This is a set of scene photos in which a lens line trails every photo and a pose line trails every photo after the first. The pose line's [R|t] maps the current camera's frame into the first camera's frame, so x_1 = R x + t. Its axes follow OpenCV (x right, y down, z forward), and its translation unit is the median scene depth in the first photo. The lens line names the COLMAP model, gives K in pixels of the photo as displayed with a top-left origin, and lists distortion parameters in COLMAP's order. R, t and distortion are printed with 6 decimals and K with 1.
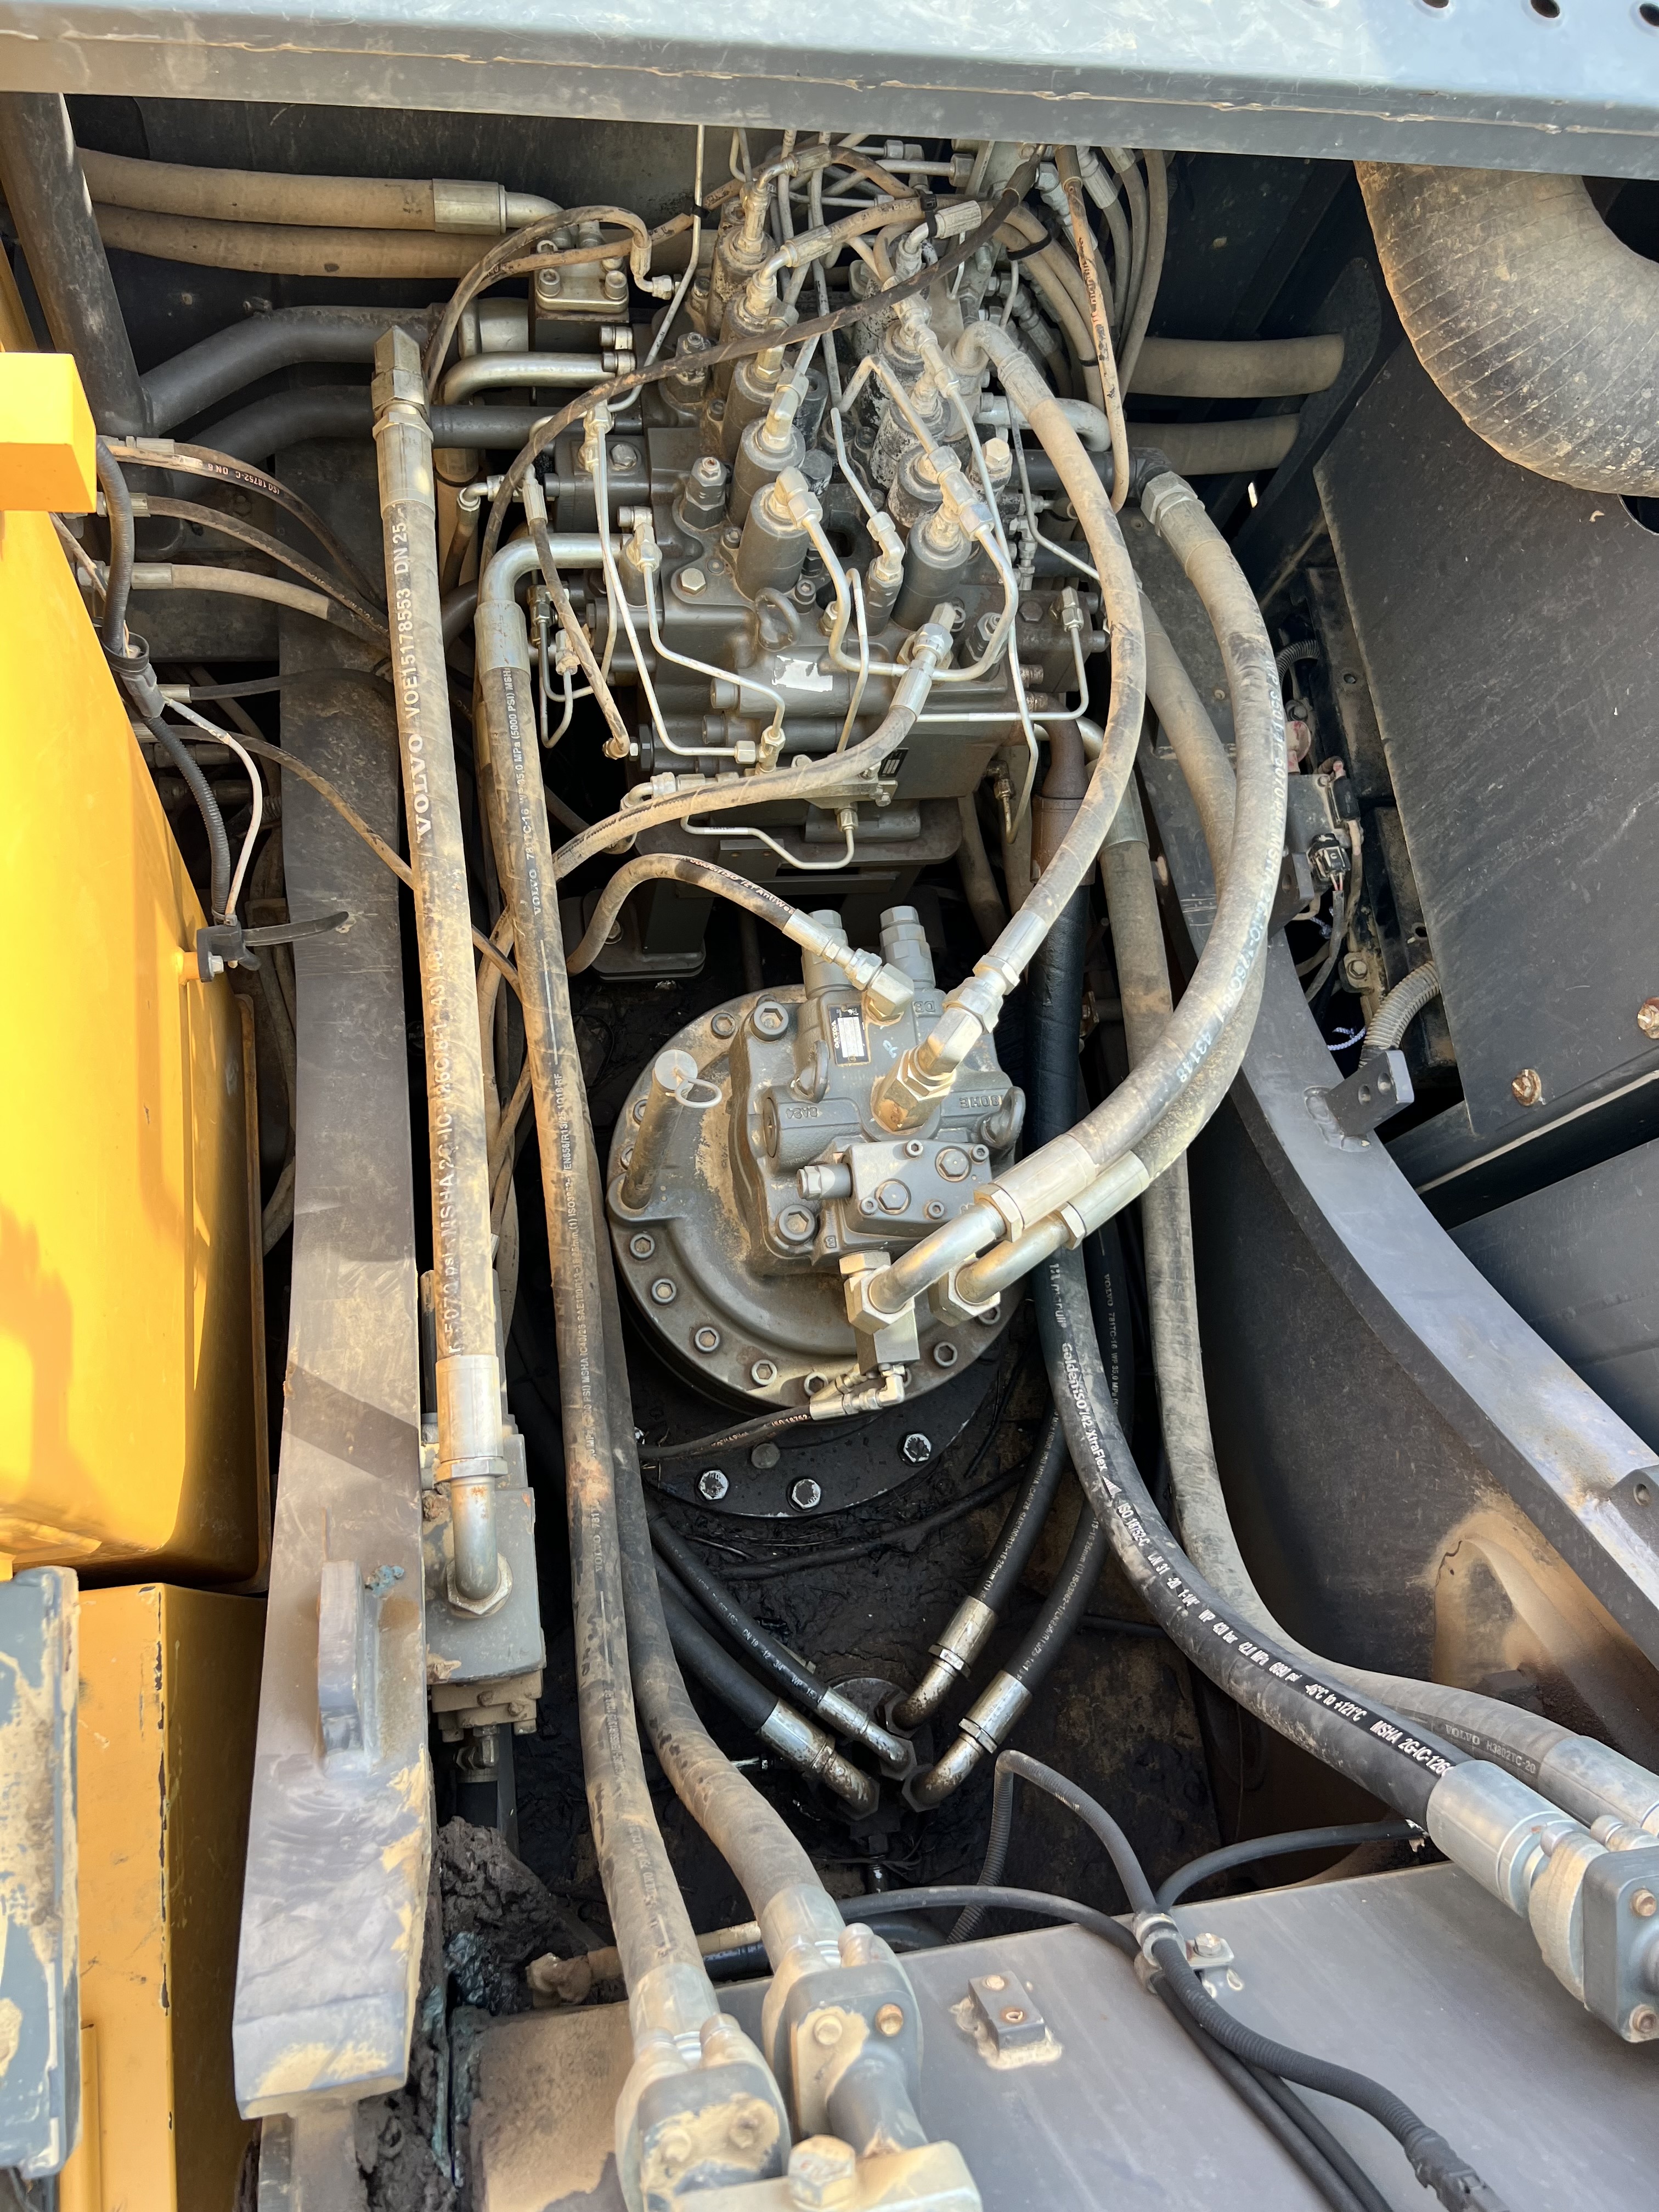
lens RADIAL K [[1681.9, 0, 817.1], [0, 1681.9, 1122.4], [0, 0, 1]] dist [0.067942, -0.079179]
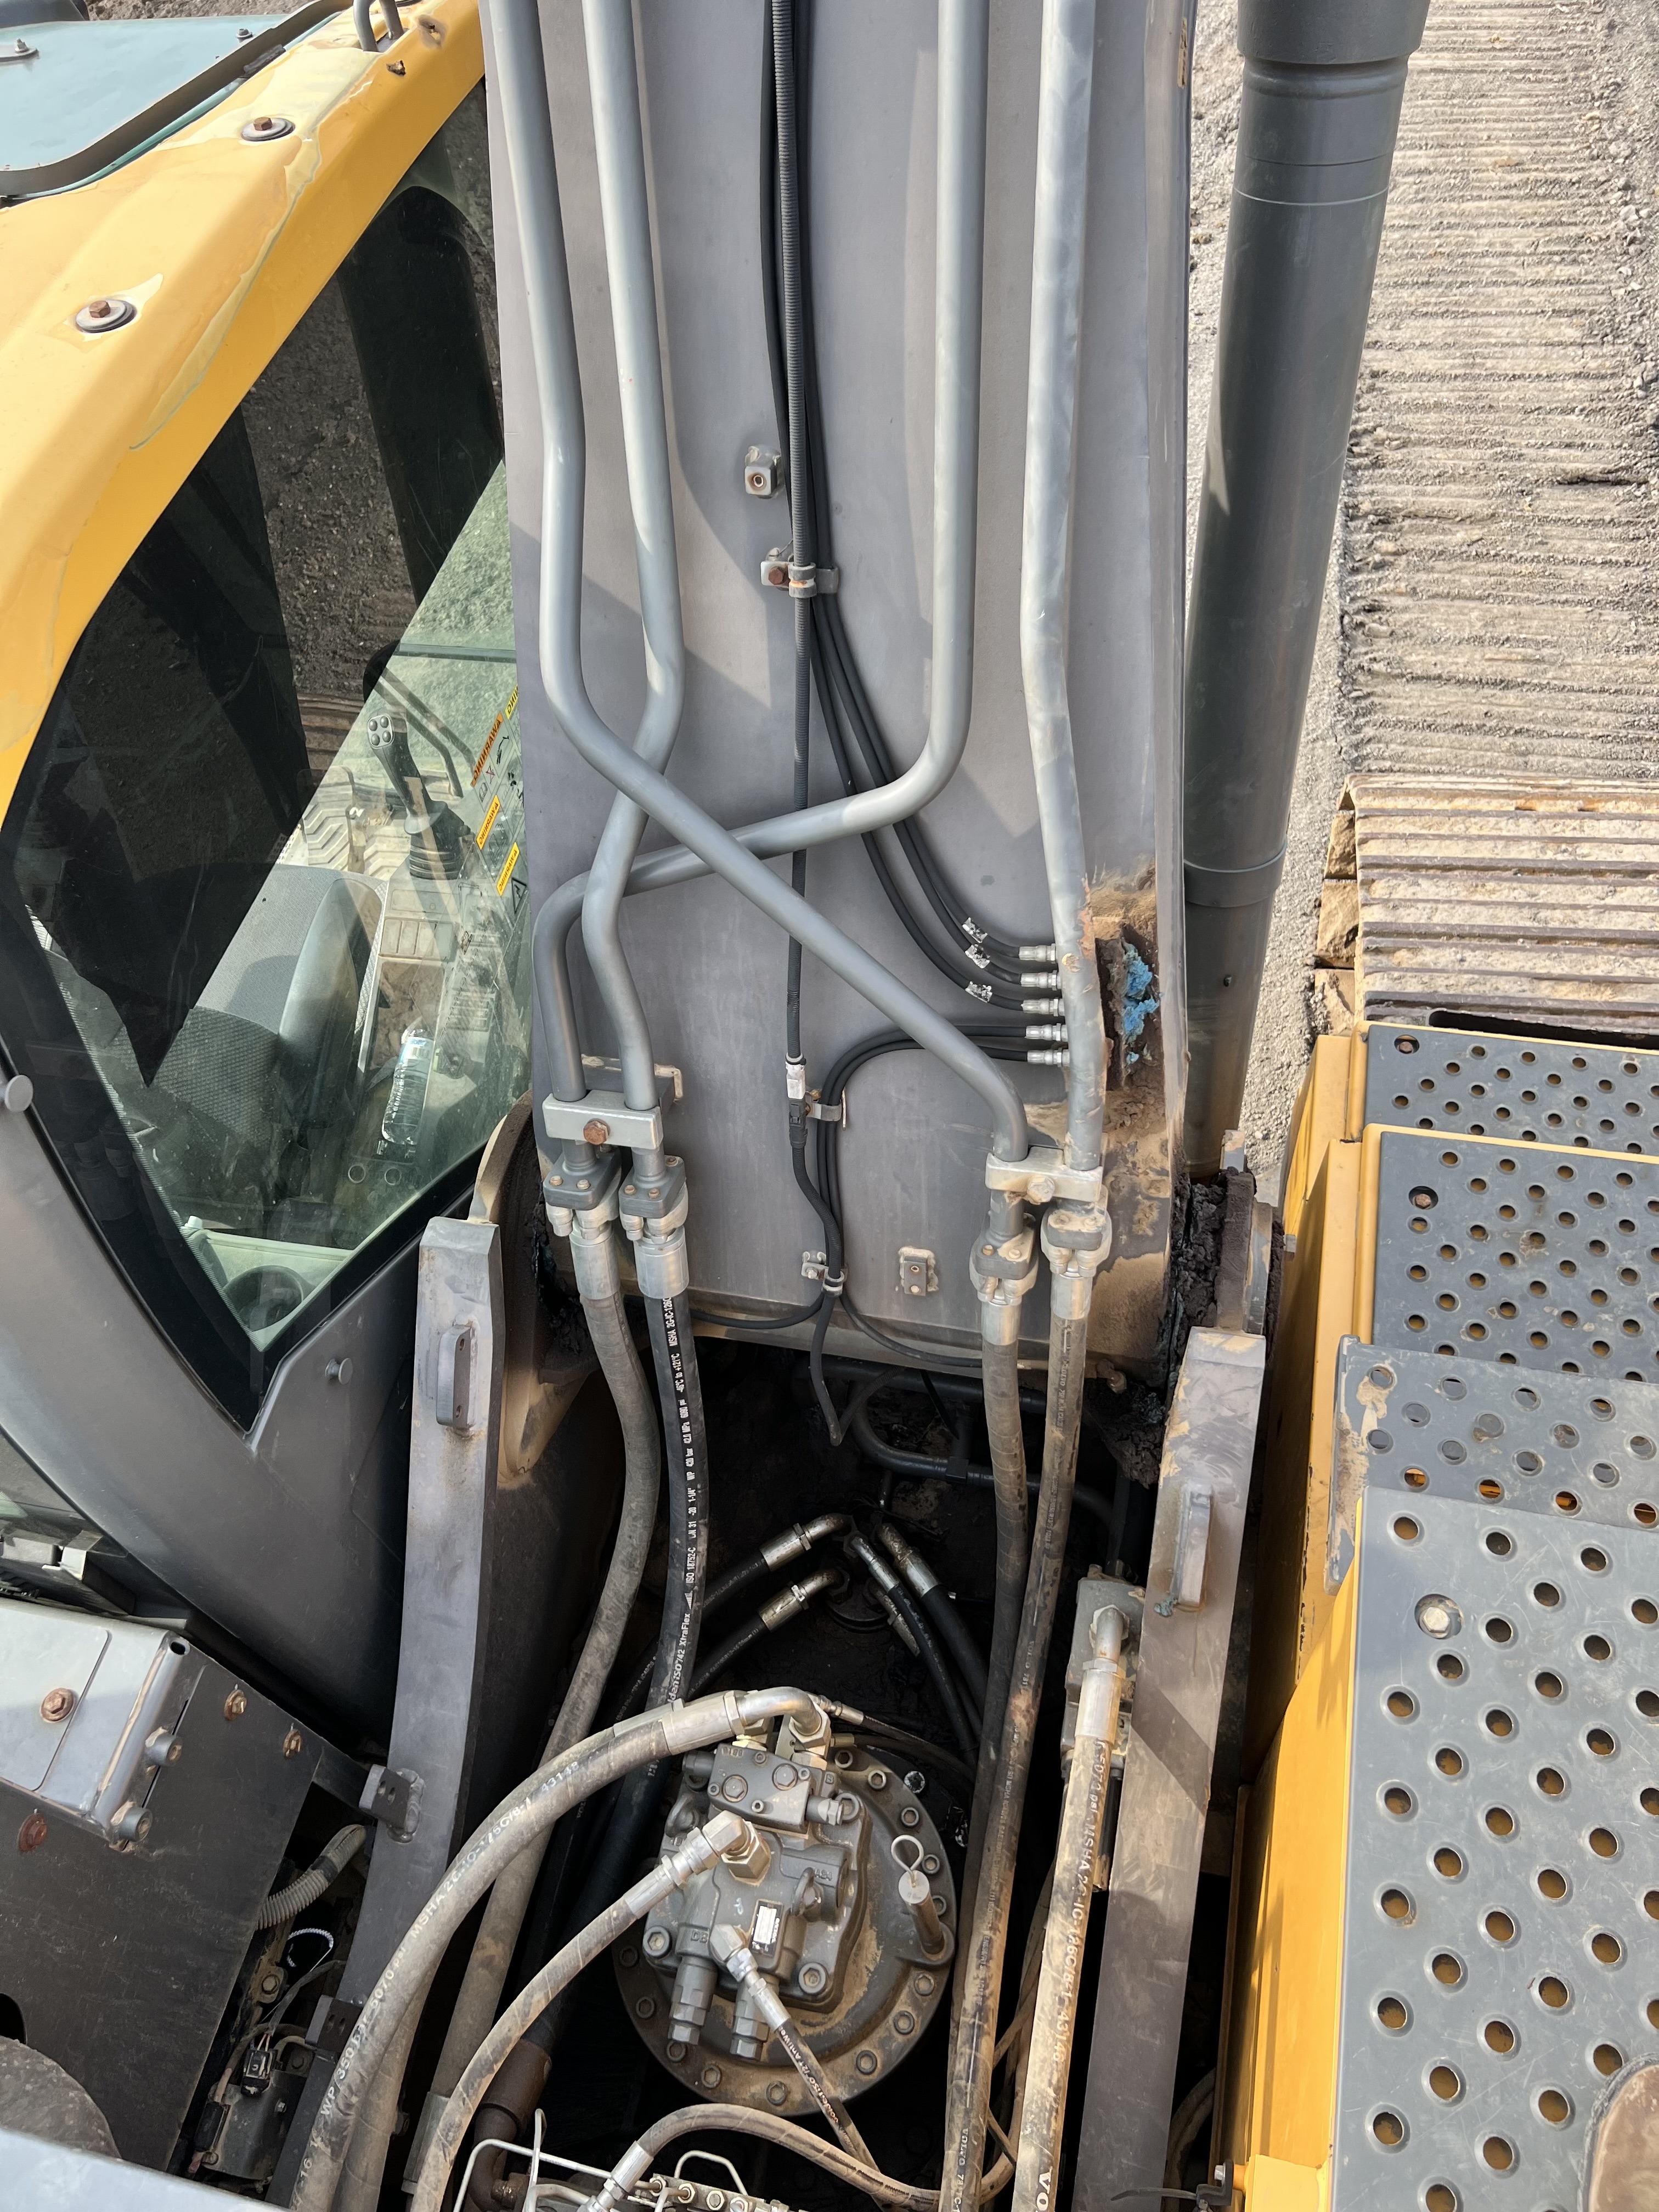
lens RADIAL K [[1681.9, 0, 817.1], [0, 1681.9, 1122.4], [0, 0, 1]] dist [0.067942, -0.079179]
pose [[-0.939549, -0.320215, 0.121288, 0.023098], [0.303300, -0.613865, 0.728820, -0.666434], [-0.158924, 0.721548, 0.673878, -0.388592]]
